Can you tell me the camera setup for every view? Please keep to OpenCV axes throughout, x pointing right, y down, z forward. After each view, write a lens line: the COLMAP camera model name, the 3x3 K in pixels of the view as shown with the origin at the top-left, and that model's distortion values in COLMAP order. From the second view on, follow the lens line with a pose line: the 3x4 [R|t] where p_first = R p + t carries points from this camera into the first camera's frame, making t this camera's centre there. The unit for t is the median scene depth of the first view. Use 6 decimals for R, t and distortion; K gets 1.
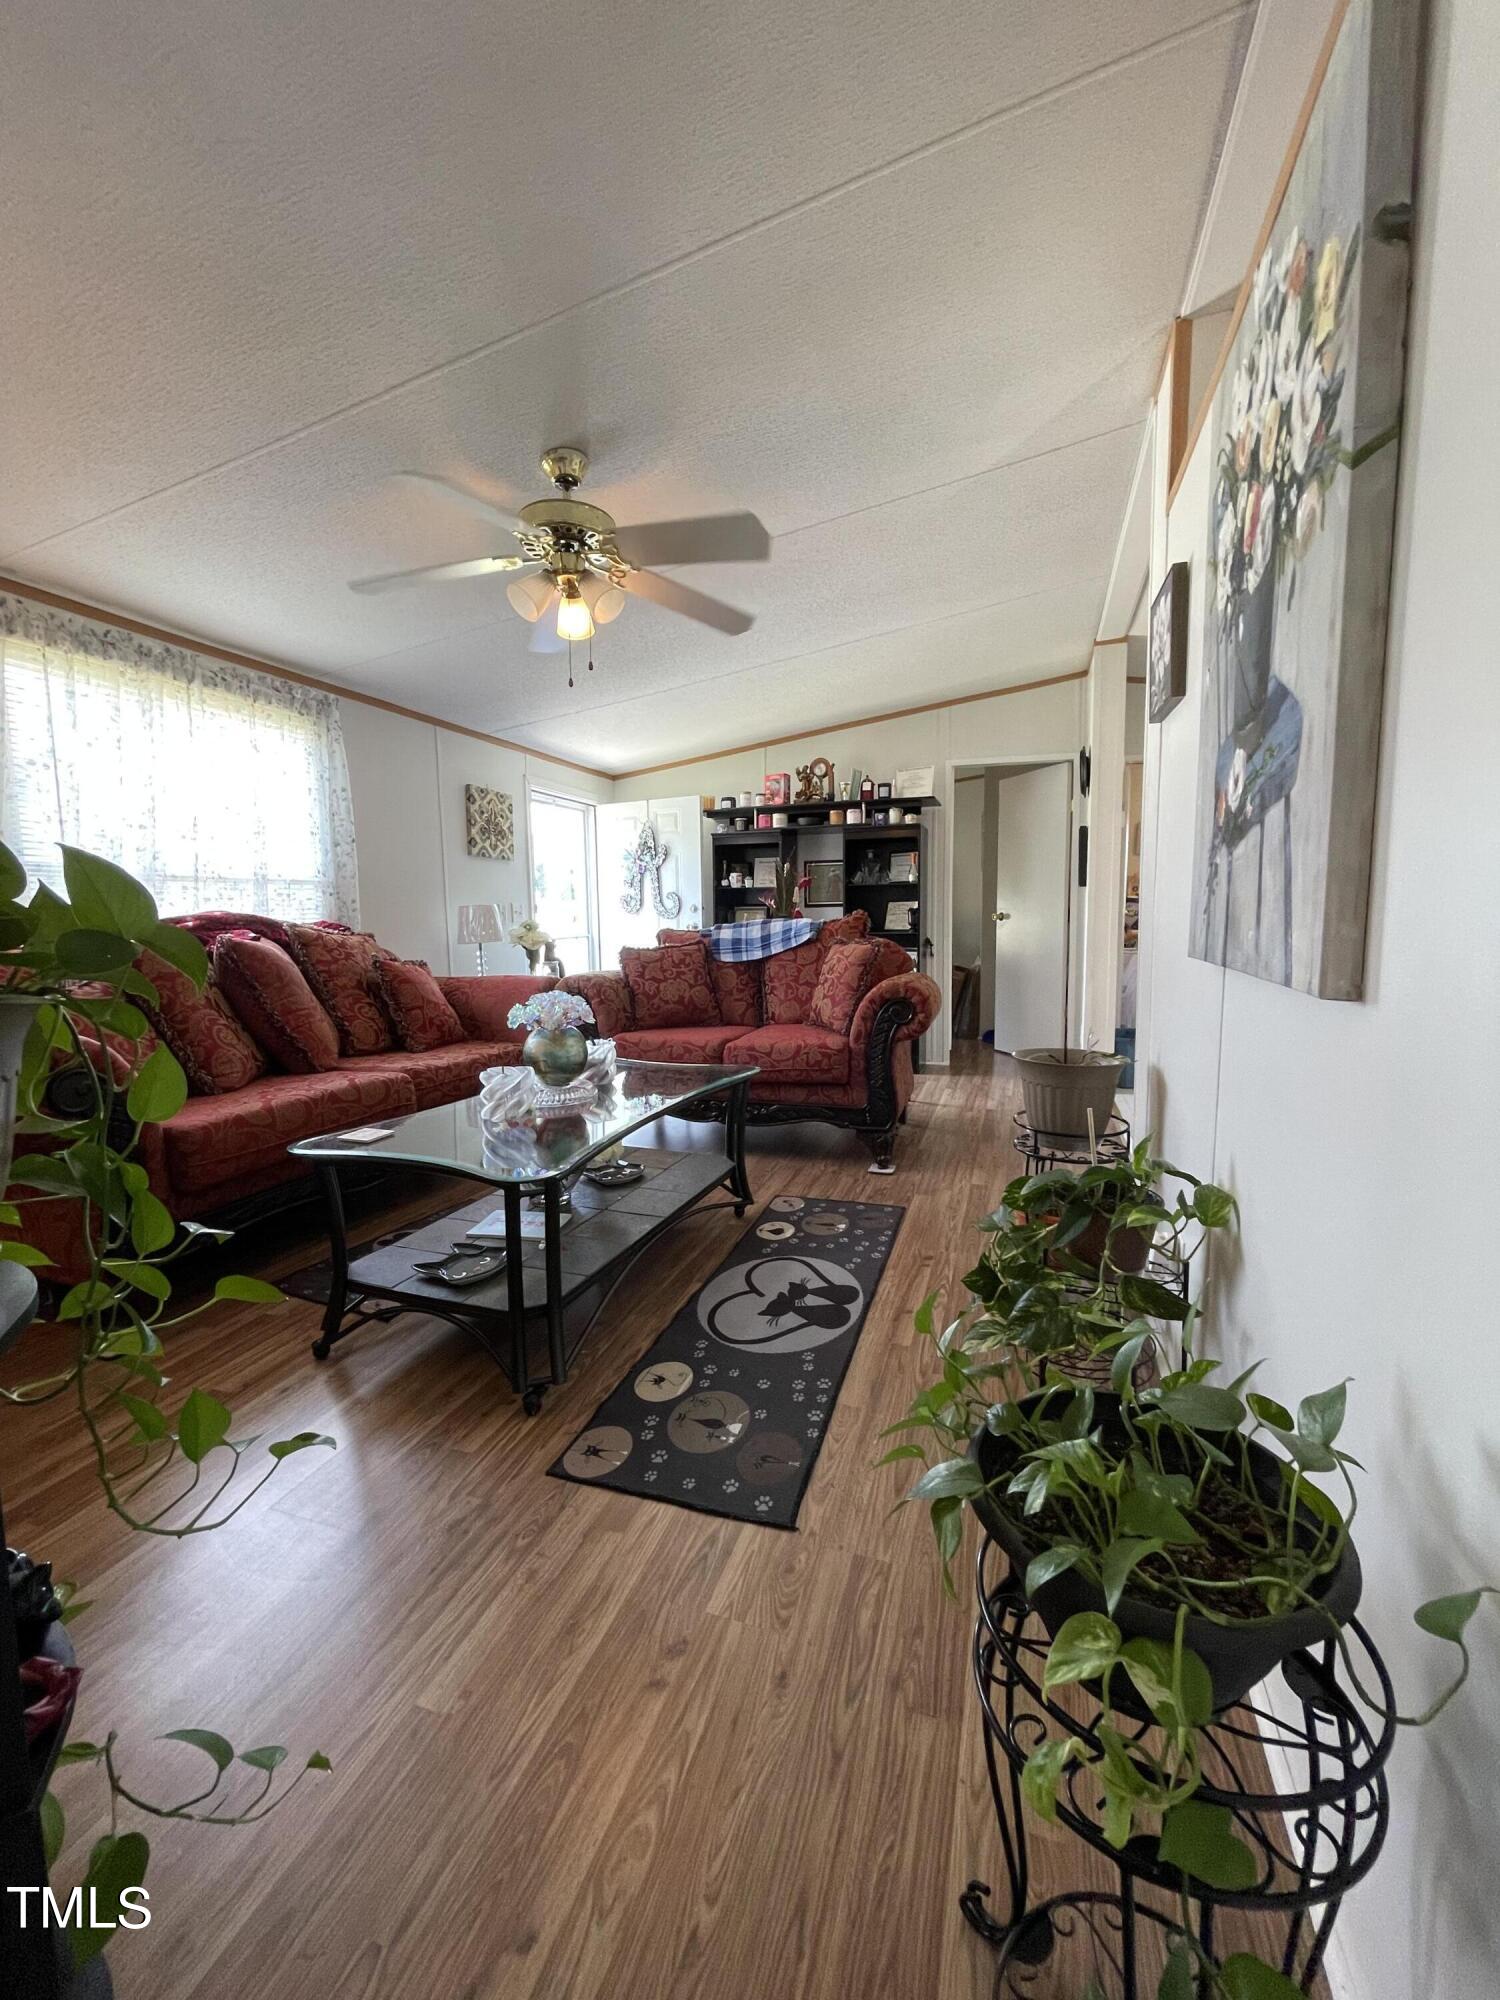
lens RADIAL K [[807.6, 0, 750.3], [0, 807.6, 1004.8], [0, 0, 1]] dist [-0.005223, 0.000074]
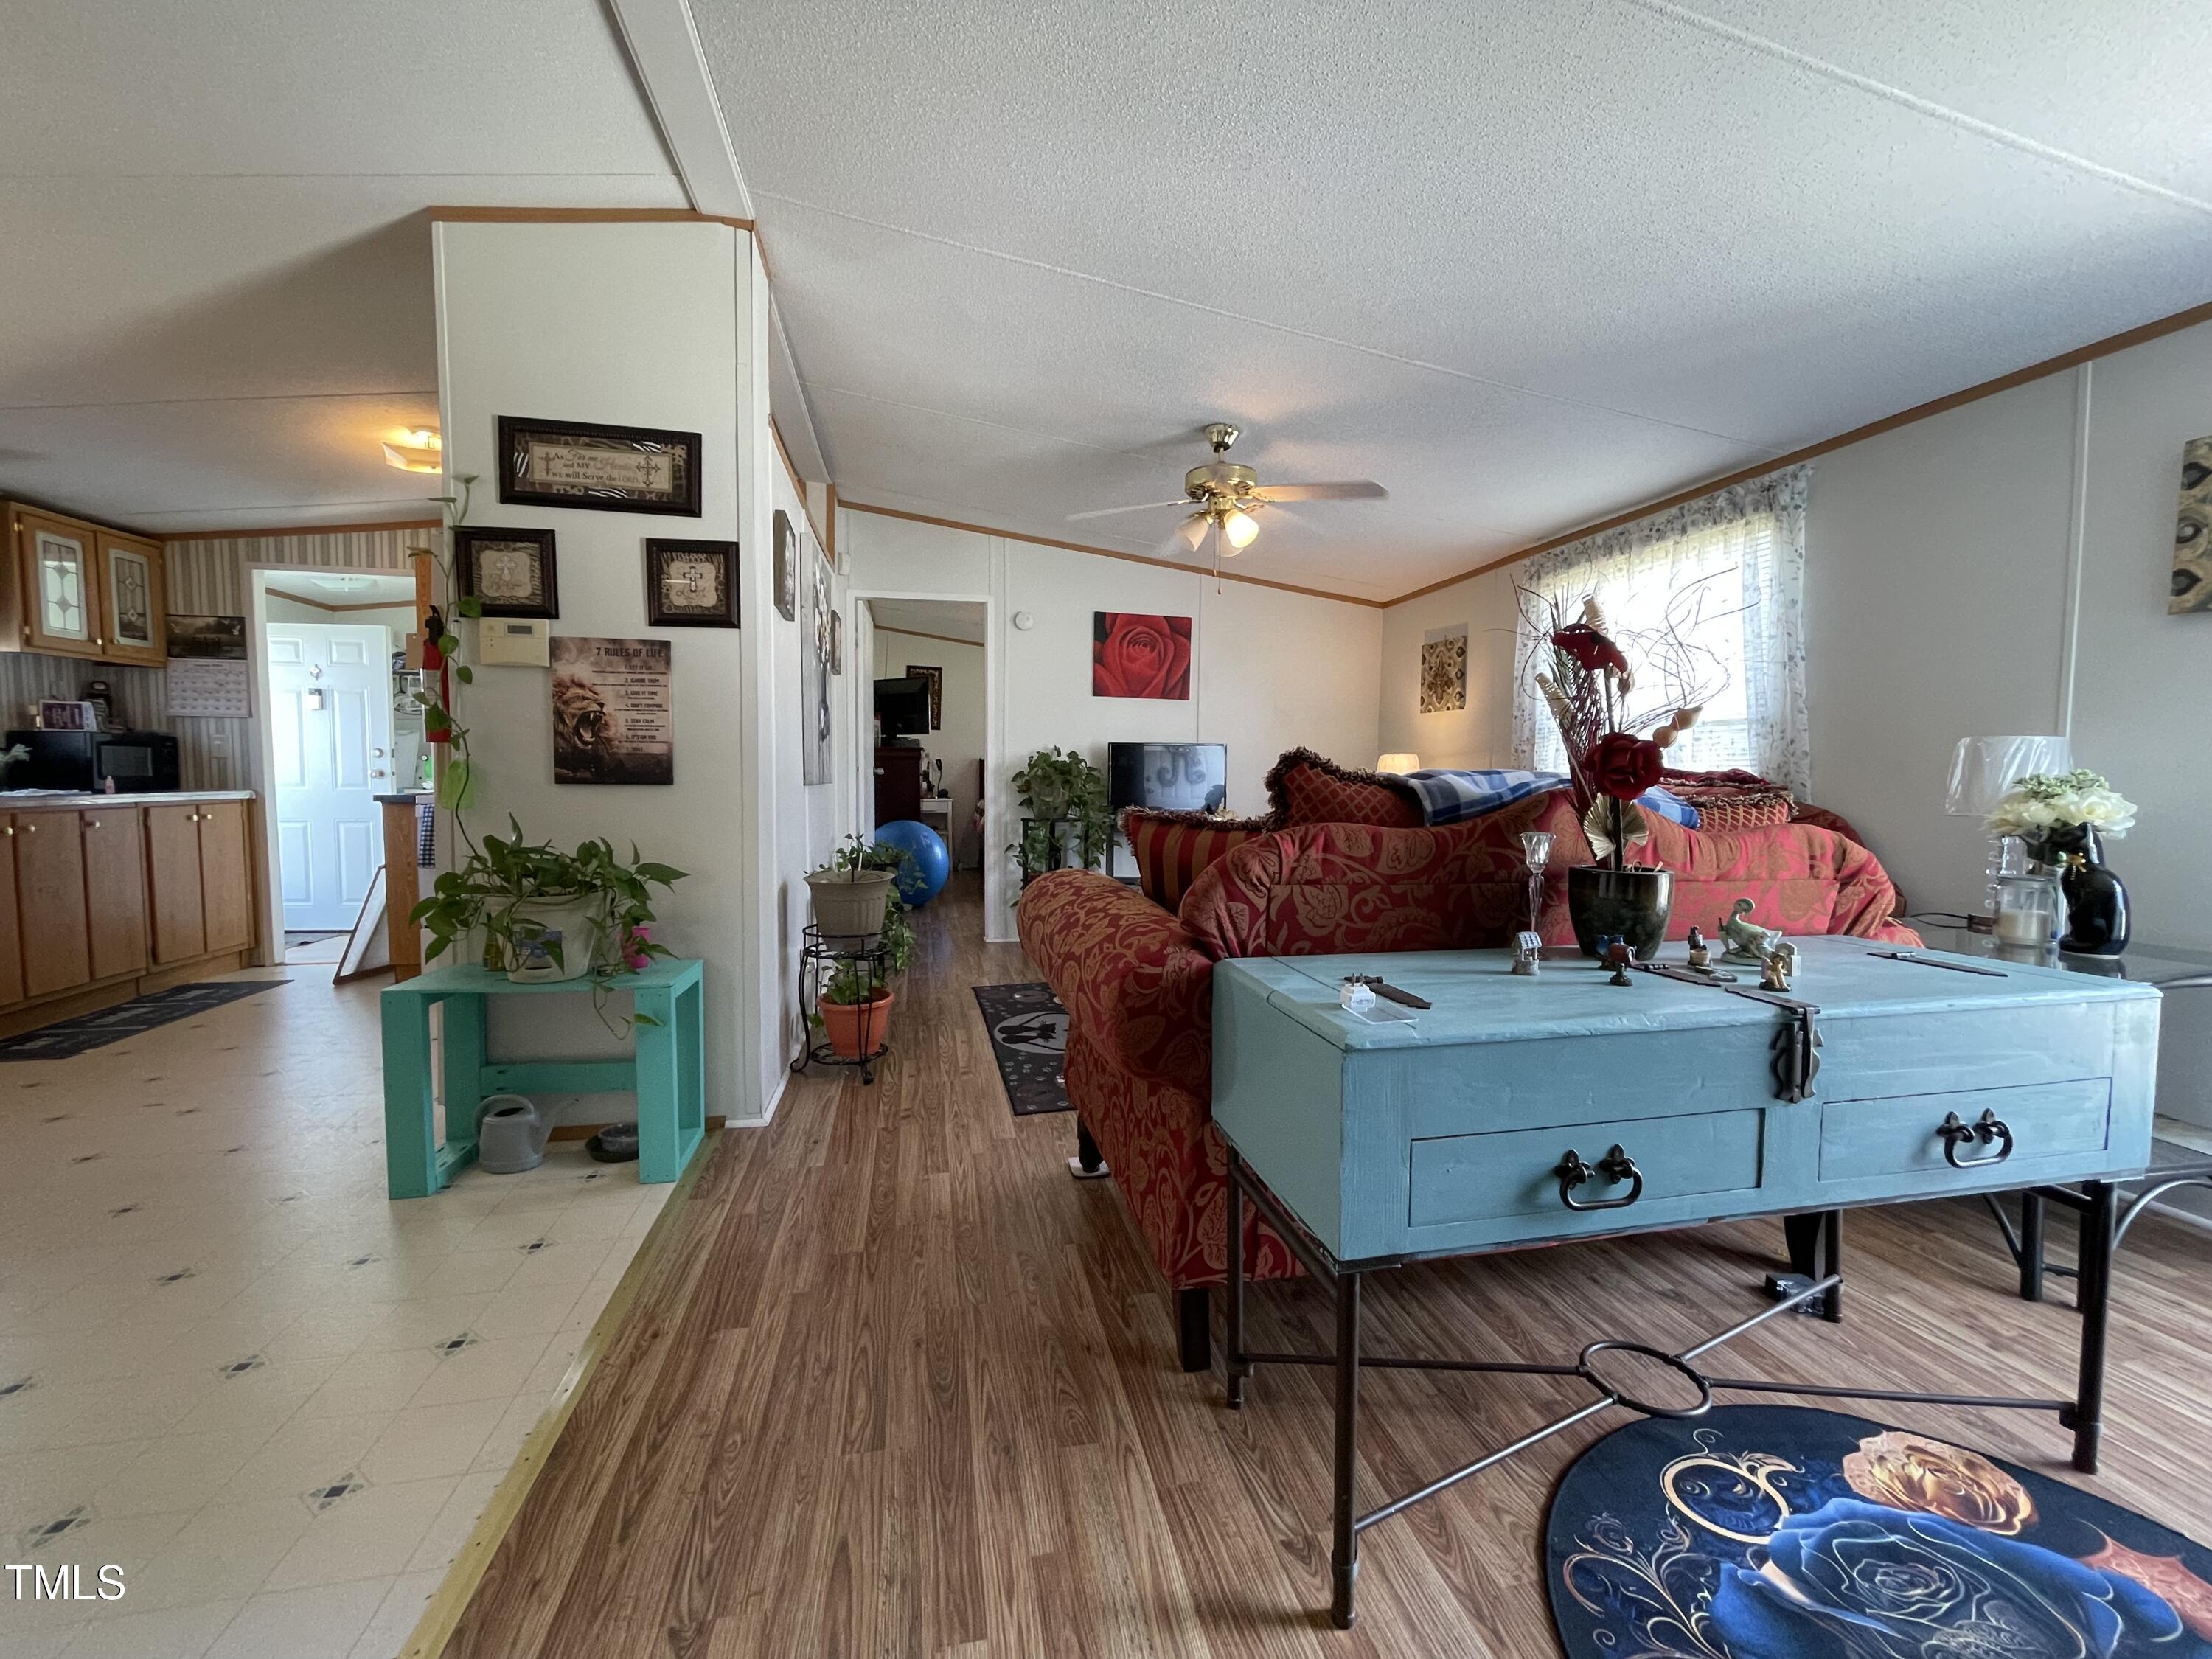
lens RADIAL K [[893.2, 0, 1107.2], [0, 893.2, 823.1], [0, 0, 1]] dist [-0.005223, 0.000074]
pose [[-0.861393, 0.035317, -0.506710, 0.592532], [-0.050914, 0.986552, 0.155314, -0.202178], [0.505382, 0.159585, -0.848011, 1.861743]]
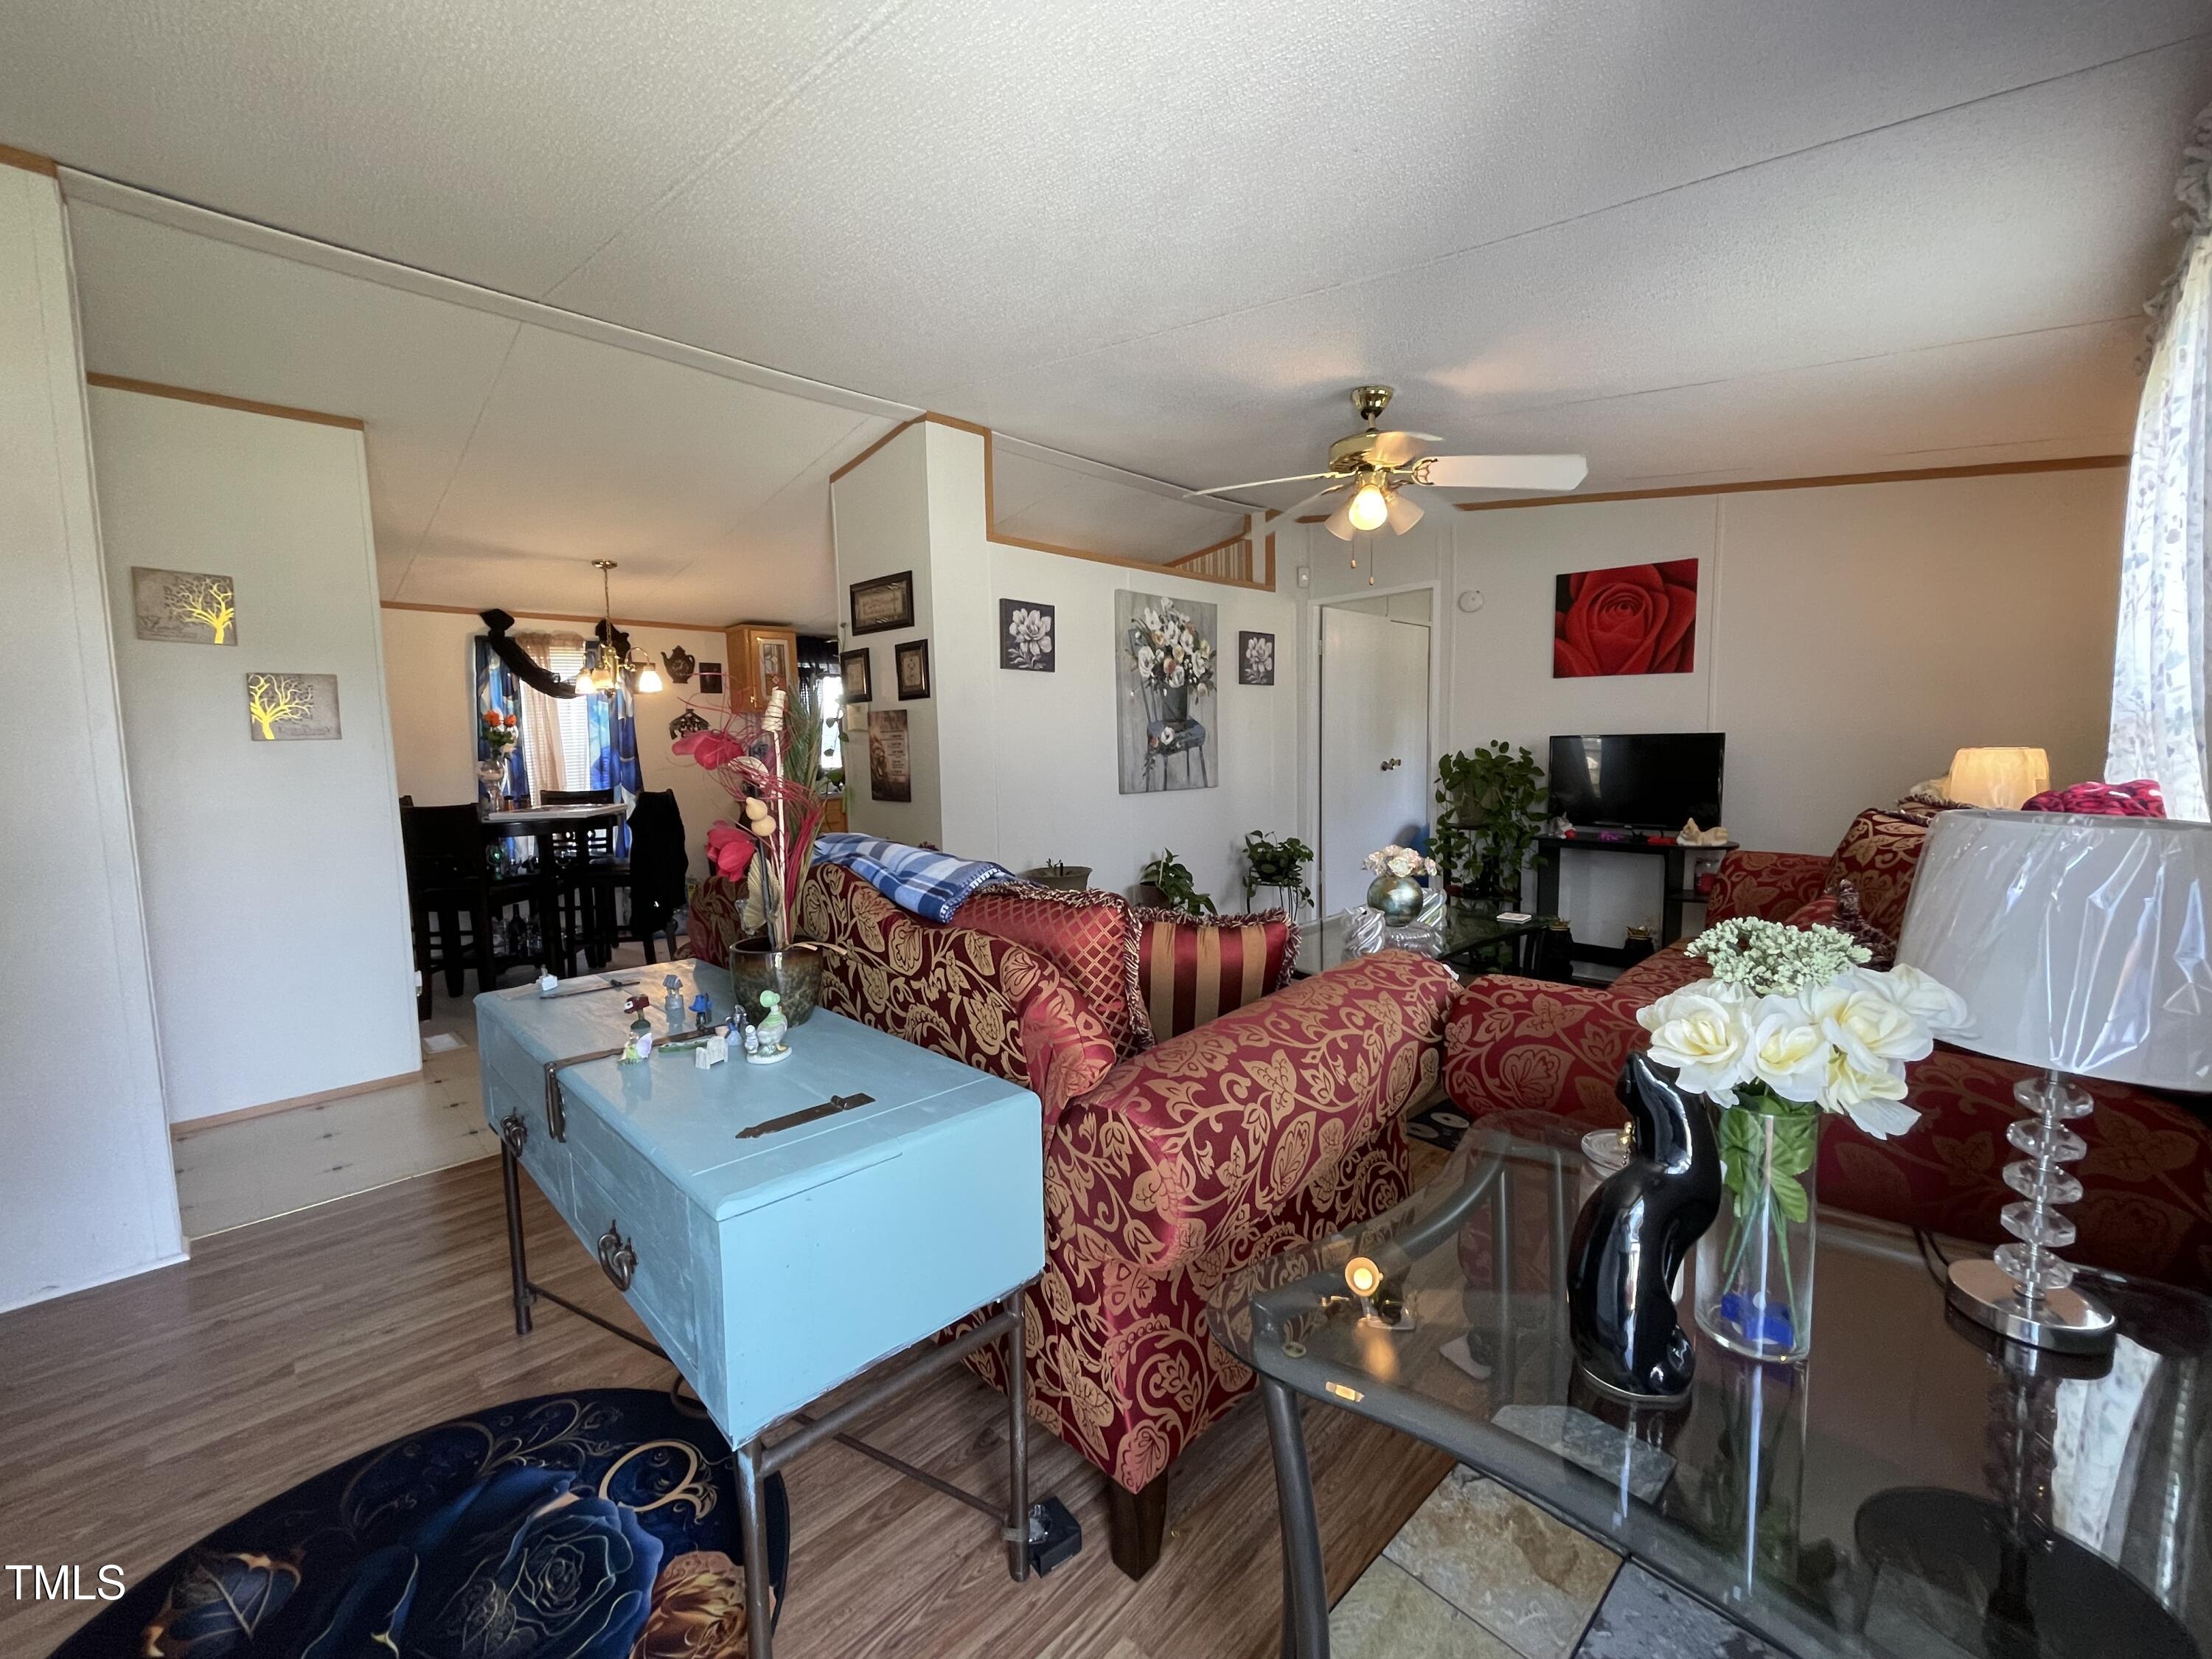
lens RADIAL K [[893.2, 0, 1119.7], [0, 893.2, 829.6], [0, 0, 1]] dist [-0.005223, 0.000074]
pose [[-0.898296, -0.009569, 0.439287, -0.310224], [0.081499, 0.978786, 0.187978, -0.265832], [-0.431767, 0.204661, -0.878460, 1.955708]]
